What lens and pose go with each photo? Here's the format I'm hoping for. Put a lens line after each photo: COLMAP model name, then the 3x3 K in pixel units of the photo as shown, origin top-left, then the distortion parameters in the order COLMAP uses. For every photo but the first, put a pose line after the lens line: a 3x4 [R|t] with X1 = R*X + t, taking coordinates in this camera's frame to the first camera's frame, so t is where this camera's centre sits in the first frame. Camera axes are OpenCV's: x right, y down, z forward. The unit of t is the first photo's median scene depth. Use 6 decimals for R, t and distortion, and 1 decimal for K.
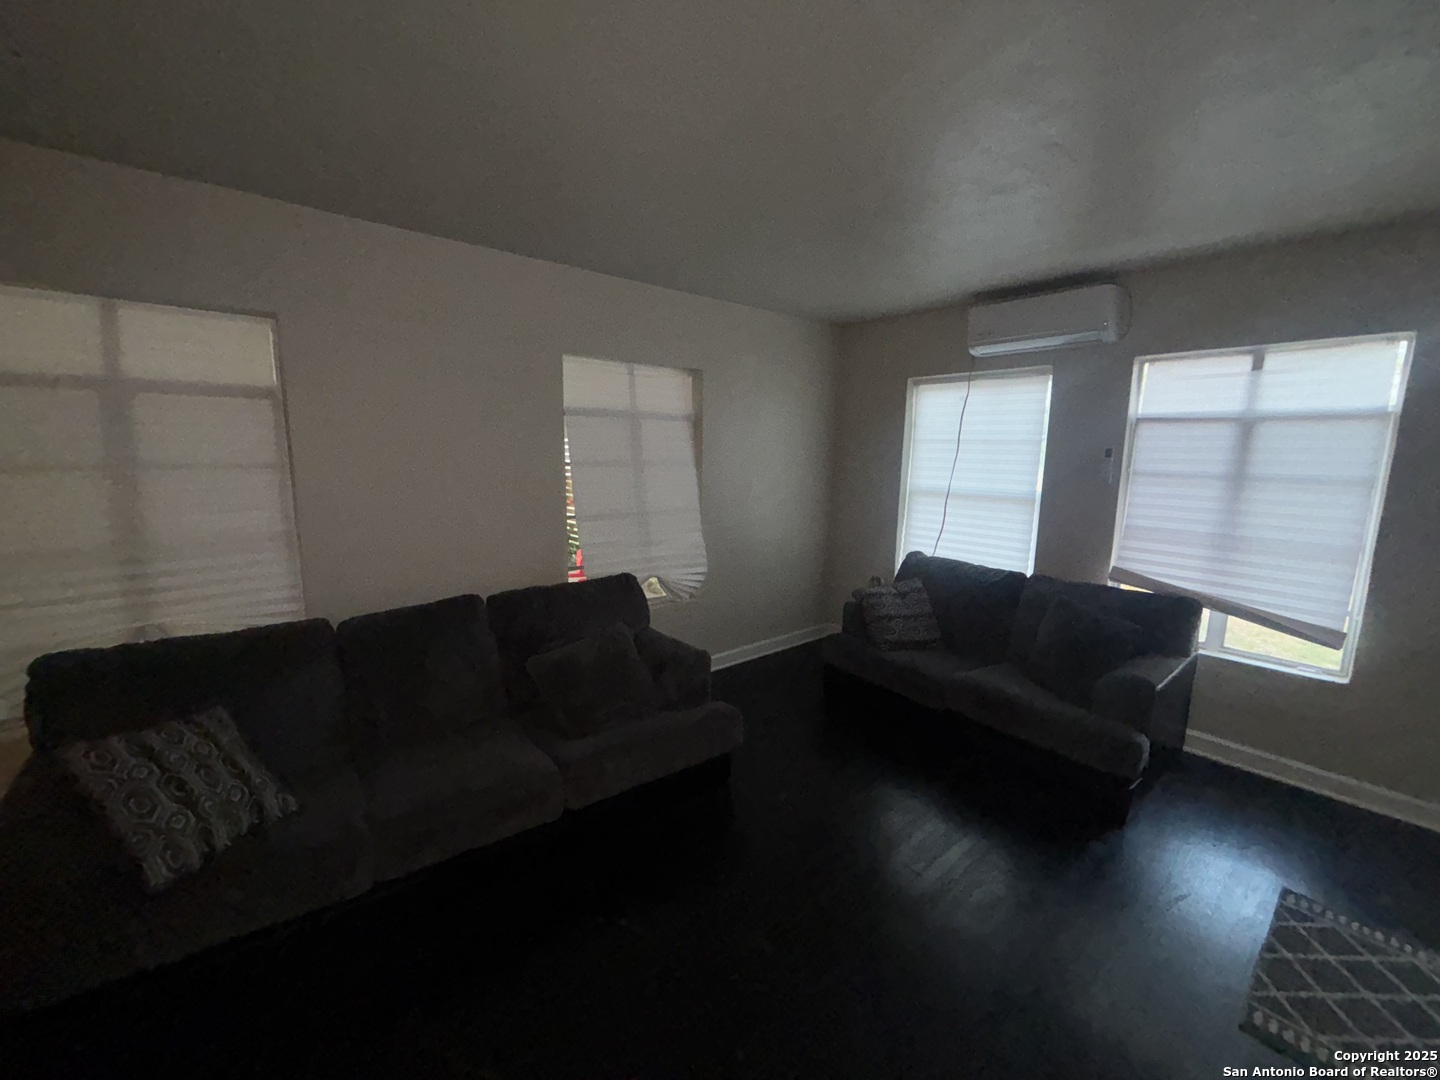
lens RADIAL K [[567.5, 0, 718.4], [0, 567.5, 534.6], [0, 0, 1]] dist [-0.011353, -0.000663]
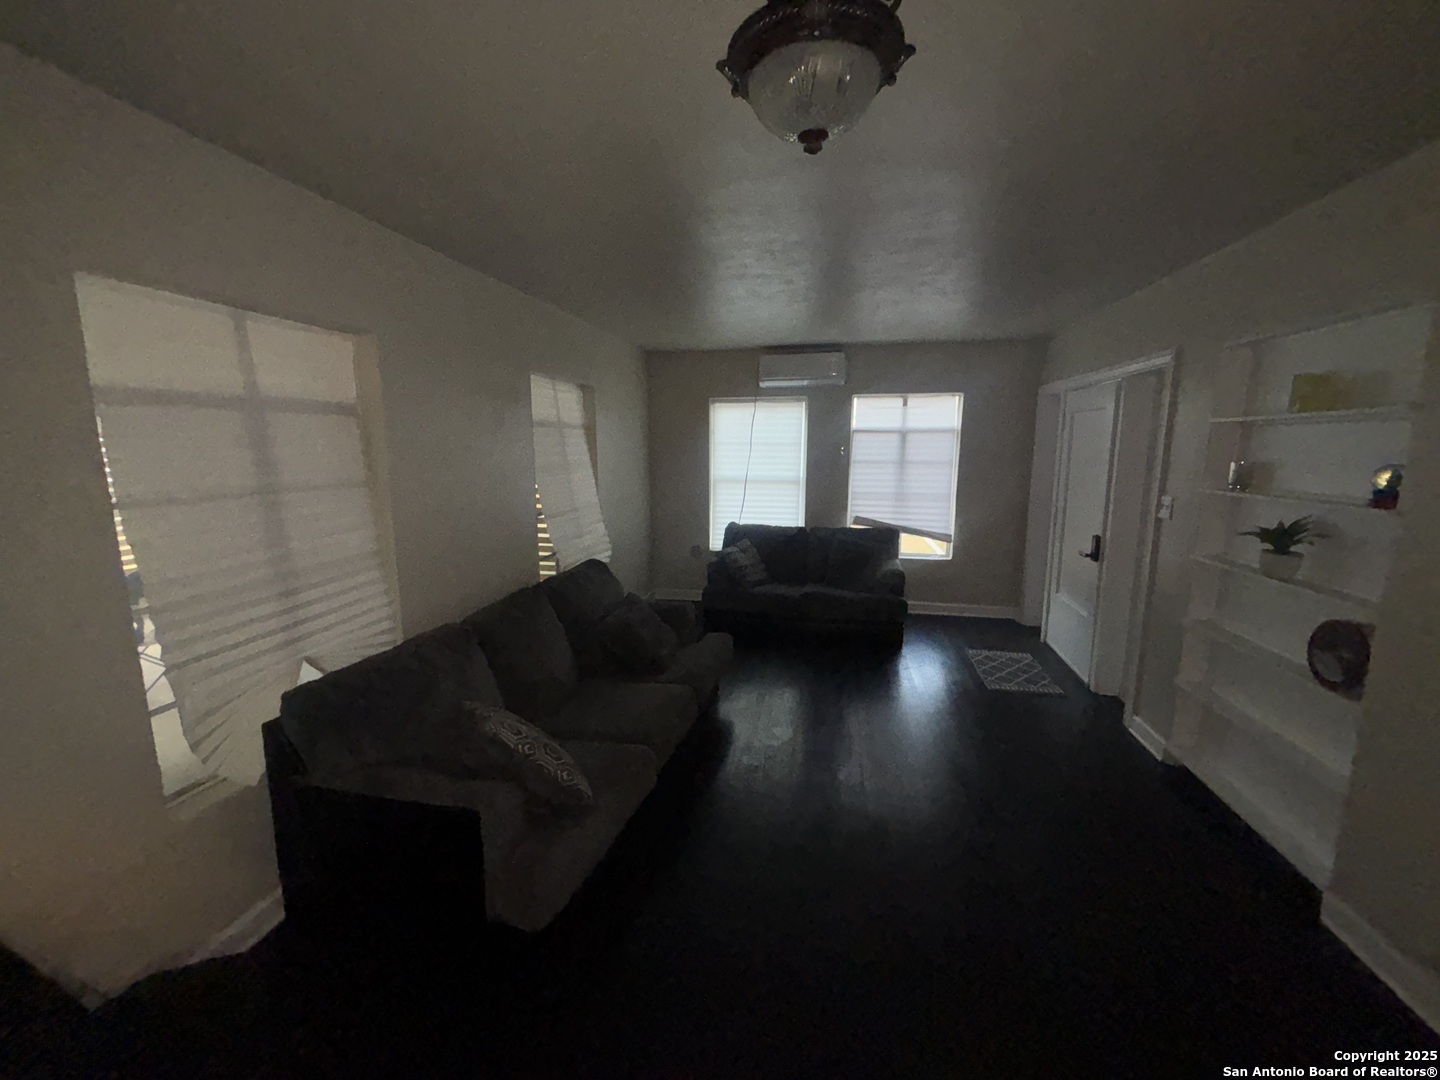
lens RADIAL K [[567.5, 0, 716.5], [0, 567.5, 534.4], [0, 0, 1]] dist [-0.011353, -0.000663]
pose [[0.784574, -0.111663, 0.609898, -0.699805], [0.105524, 0.993347, 0.046120, -0.012361], [-0.610990, 0.028175, 0.791137, -0.116458]]
